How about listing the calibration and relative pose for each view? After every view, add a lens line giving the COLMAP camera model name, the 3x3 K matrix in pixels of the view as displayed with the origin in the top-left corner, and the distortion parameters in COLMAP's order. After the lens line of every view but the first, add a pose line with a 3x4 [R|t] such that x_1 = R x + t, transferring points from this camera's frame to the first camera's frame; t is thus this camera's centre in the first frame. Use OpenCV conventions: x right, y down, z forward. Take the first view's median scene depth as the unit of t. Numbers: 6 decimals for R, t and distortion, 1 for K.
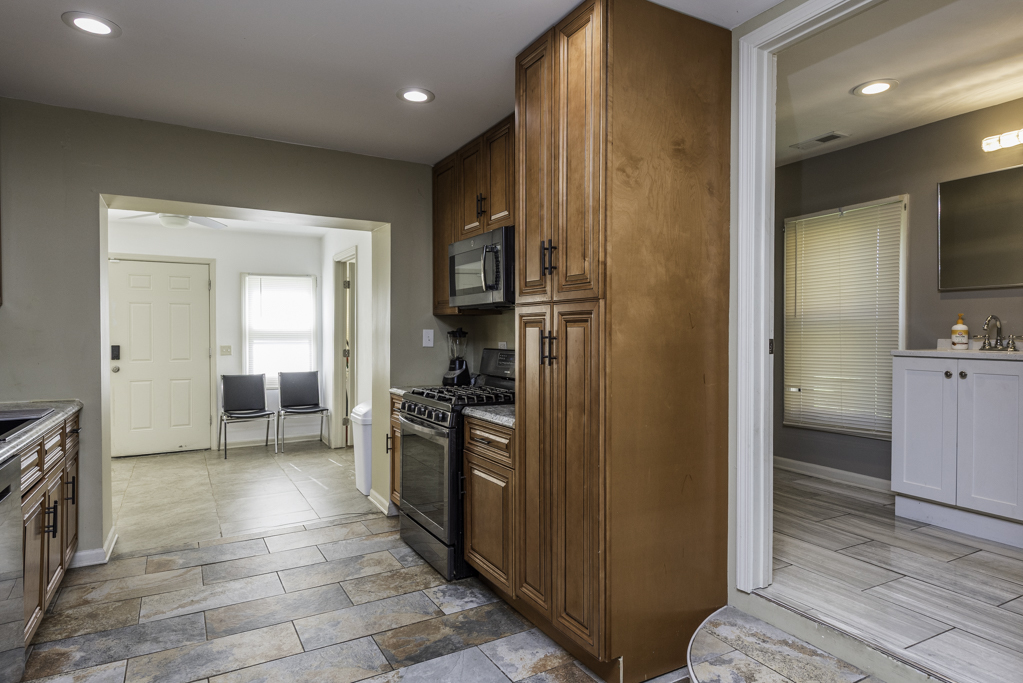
lens RADIAL K [[589.6, 0, 530.9], [0, 589.6, 338.8], [0, 0, 1]] dist [0.005565, -0.003769]
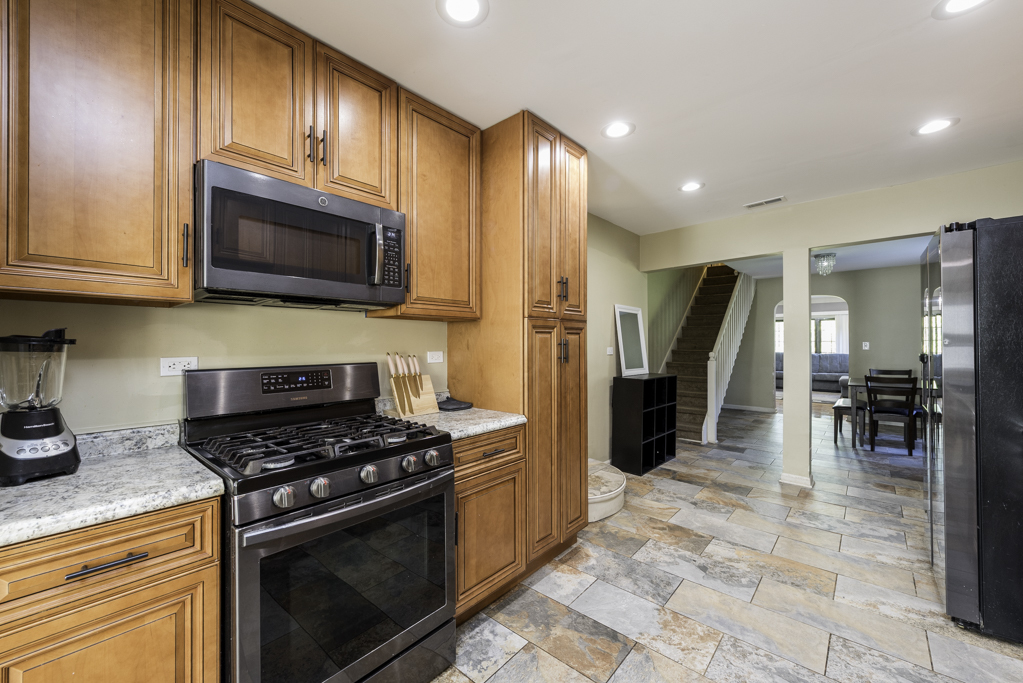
lens RADIAL K [[397.8, 0, 509.8], [0, 397.8, 340.6], [0, 0, 1]] dist [0.006466, -0.000865]
pose [[-0.292104, 0.004515, 0.956376, -0.647725], [0.014853, 0.999890, -0.000184, -0.007218], [-0.956271, 0.014151, -0.292139, 1.056187]]
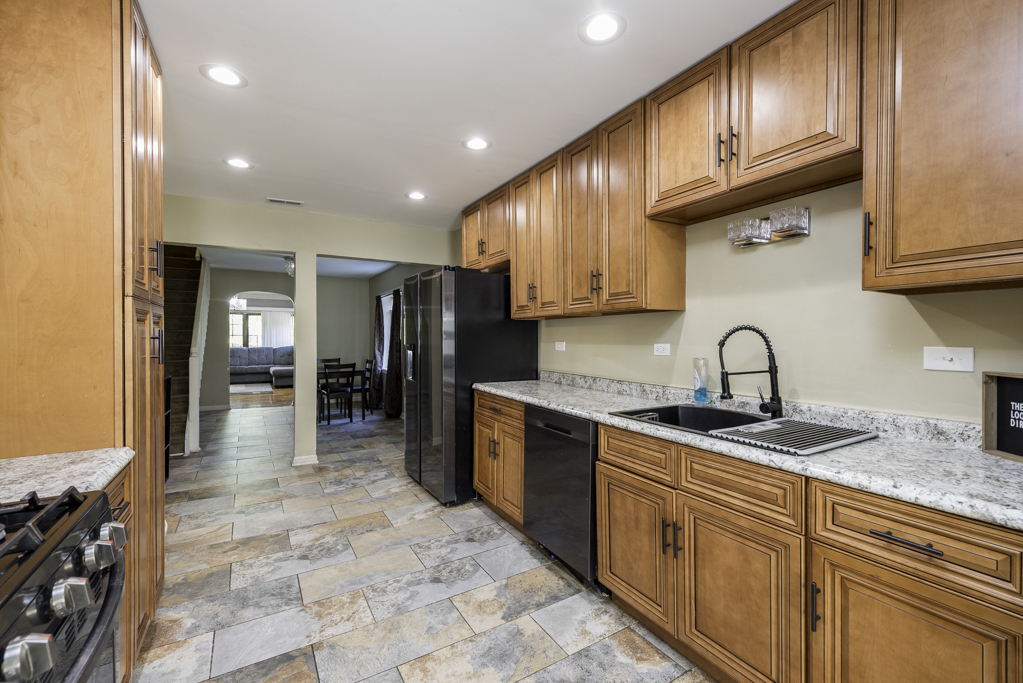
lens RADIAL K [[427.1, 0, 500.0], [0, 427.1, 340.4], [0, 0, 1]] dist [0.004648, -0.000387]
pose [[-0.999640, -0.004997, 0.026363, -0.435684], [-0.004432, 0.999760, 0.021440, -0.010073], [-0.026463, 0.021315, -0.999423, 1.292444]]
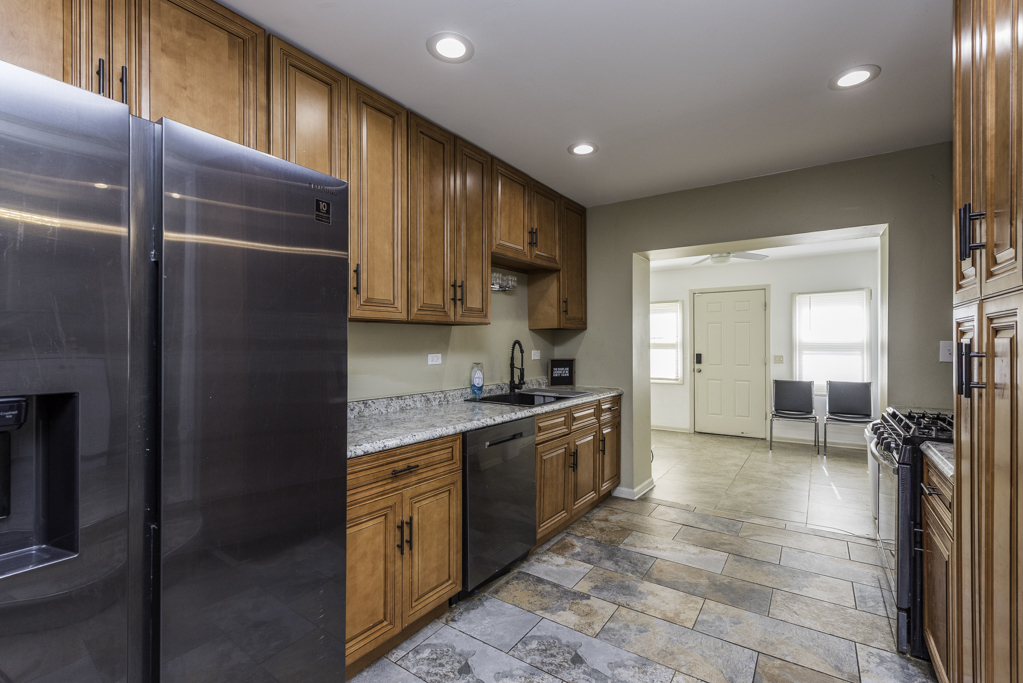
lens RADIAL K [[458.2, 0, 514.8], [0, 458.2, 343.2], [0, 0, 1]] dist [-0.001204, -0.000008]
pose [[0.419912, -0.002308, -0.907562, 0.207081], [-0.008306, 0.999945, -0.006386, -0.005266], [0.907527, 0.010219, 0.419870, 0.247467]]
